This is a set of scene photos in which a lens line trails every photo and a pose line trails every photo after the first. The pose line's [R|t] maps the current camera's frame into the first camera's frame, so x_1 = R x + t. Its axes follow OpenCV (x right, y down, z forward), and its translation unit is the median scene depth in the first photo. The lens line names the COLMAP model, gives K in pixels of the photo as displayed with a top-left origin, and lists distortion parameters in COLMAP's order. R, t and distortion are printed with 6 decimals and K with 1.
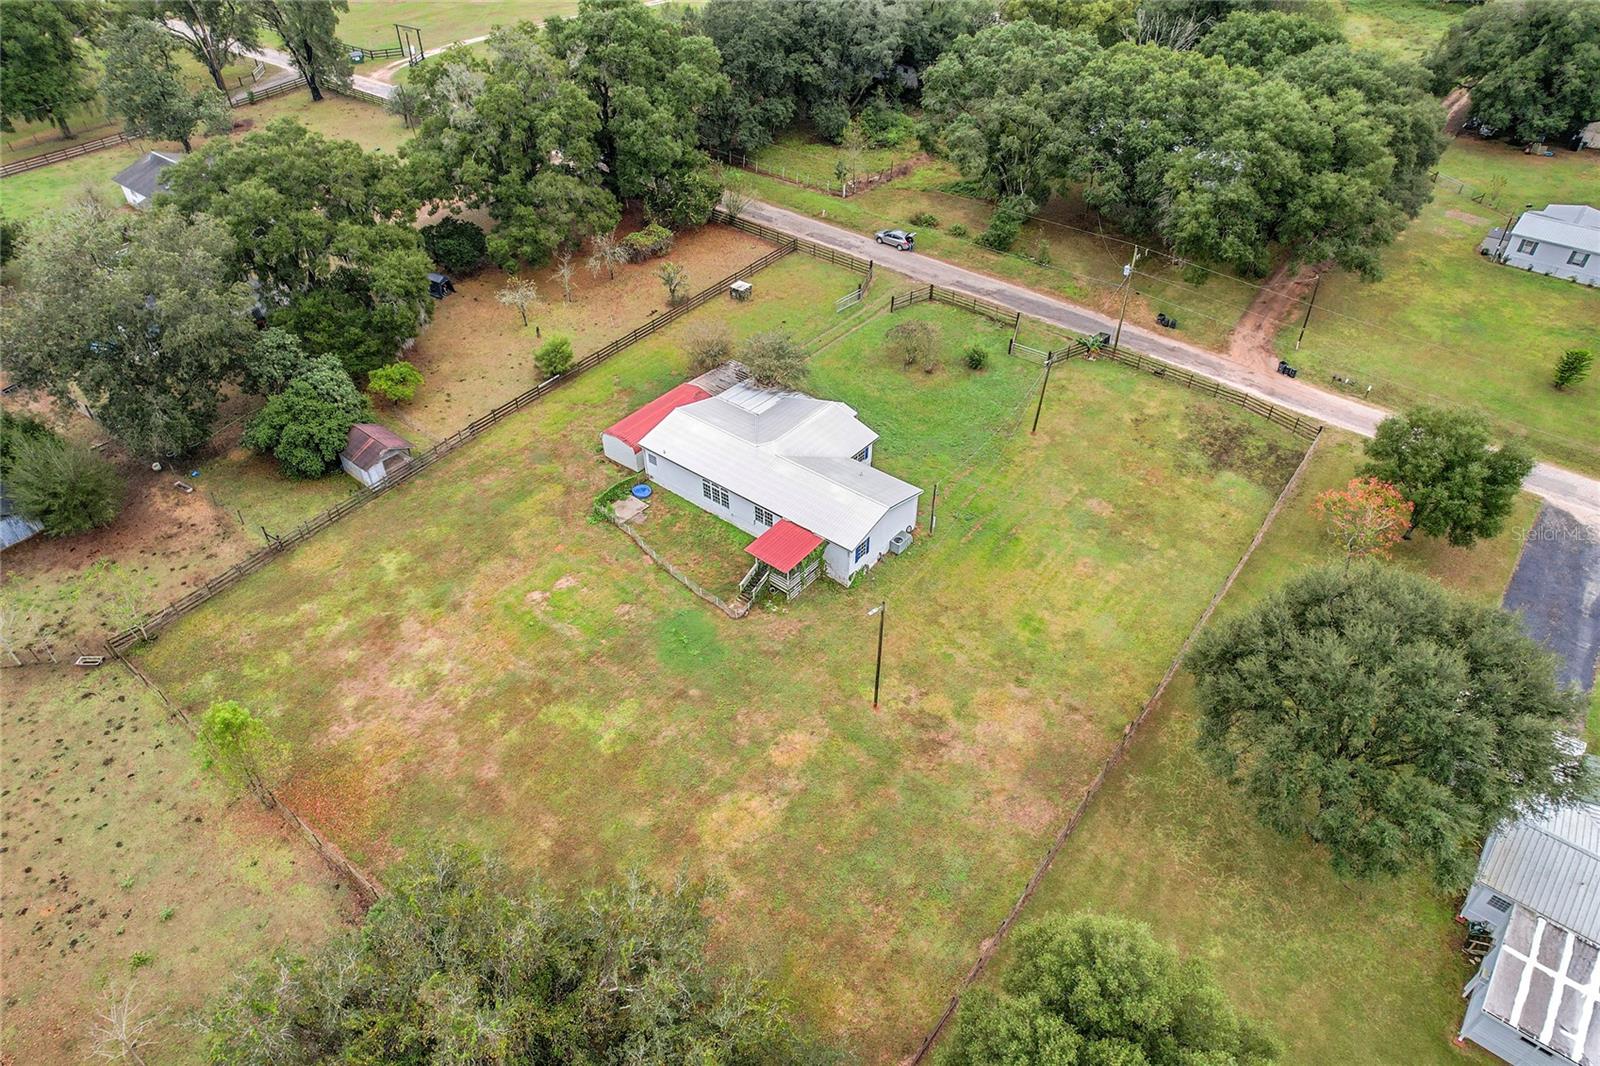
lens RADIAL K [[1021.9, 0, 803.1], [0, 1021.9, 549.6], [0, 0, 1]] dist [-0.077584, 0.064295]
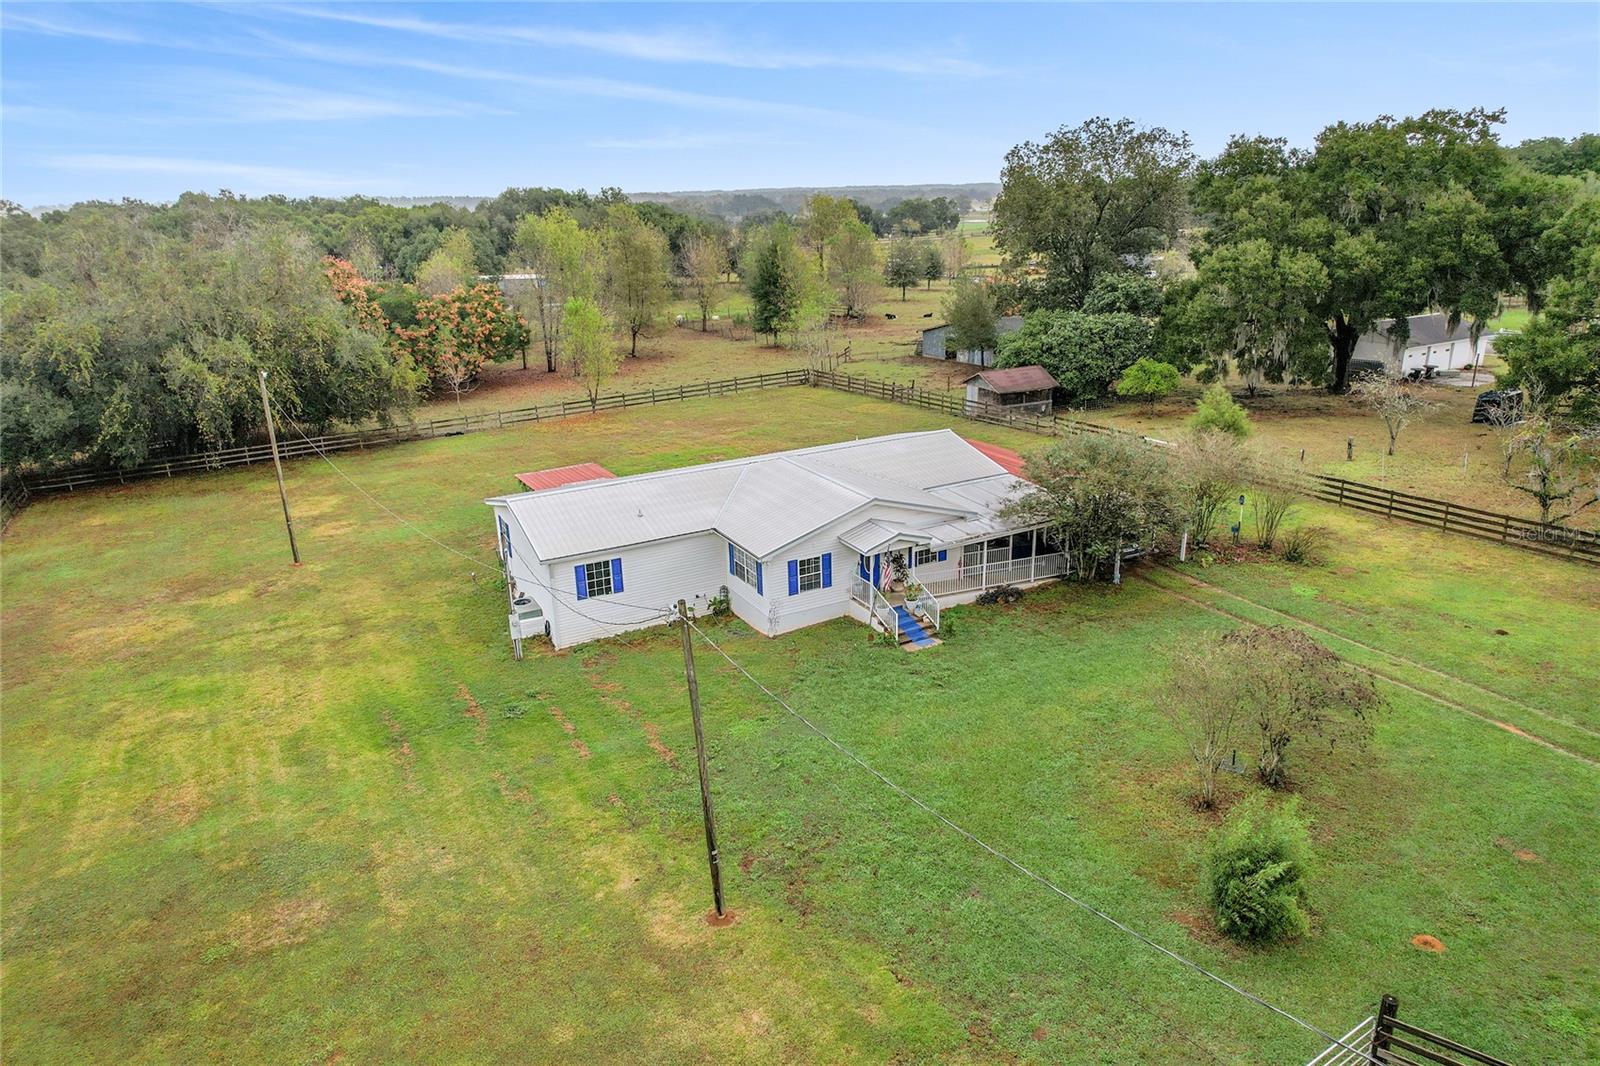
lens RADIAL K [[1021.9, 0, 803.1], [0, 1021.9, 549.6], [0, 0, 1]] dist [-0.077584, 0.064295]
pose [[-0.387871, 0.315185, -0.866149, 0.508448], [-0.576347, 0.650404, 0.494771, -0.388674], [0.719292, 0.691110, -0.070617, 1.189140]]
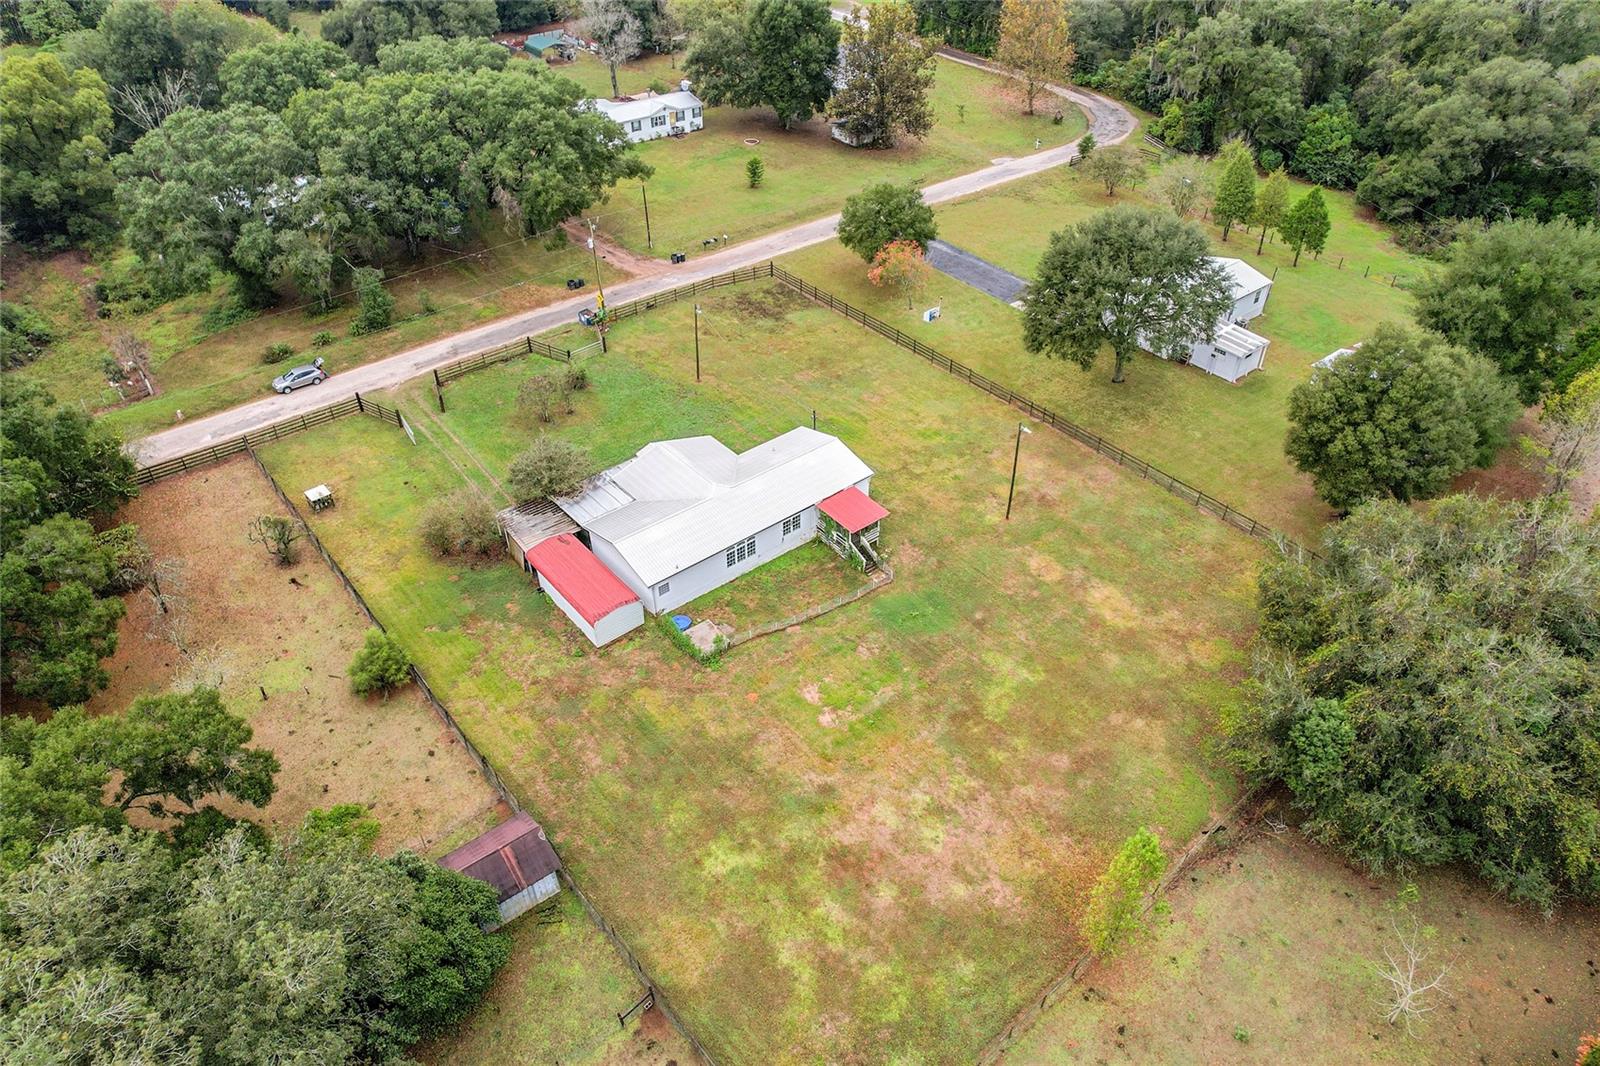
lens RADIAL K [[1021.9, 0, 803.1], [0, 1021.9, 549.6], [0, 0, 1]] dist [-0.077584, 0.064295]
pose [[0.209656, -0.624972, 0.751967, -0.868519], [0.638523, 0.669941, 0.378772, -0.418585], [-0.740495, 0.400736, 0.539516, 0.472896]]
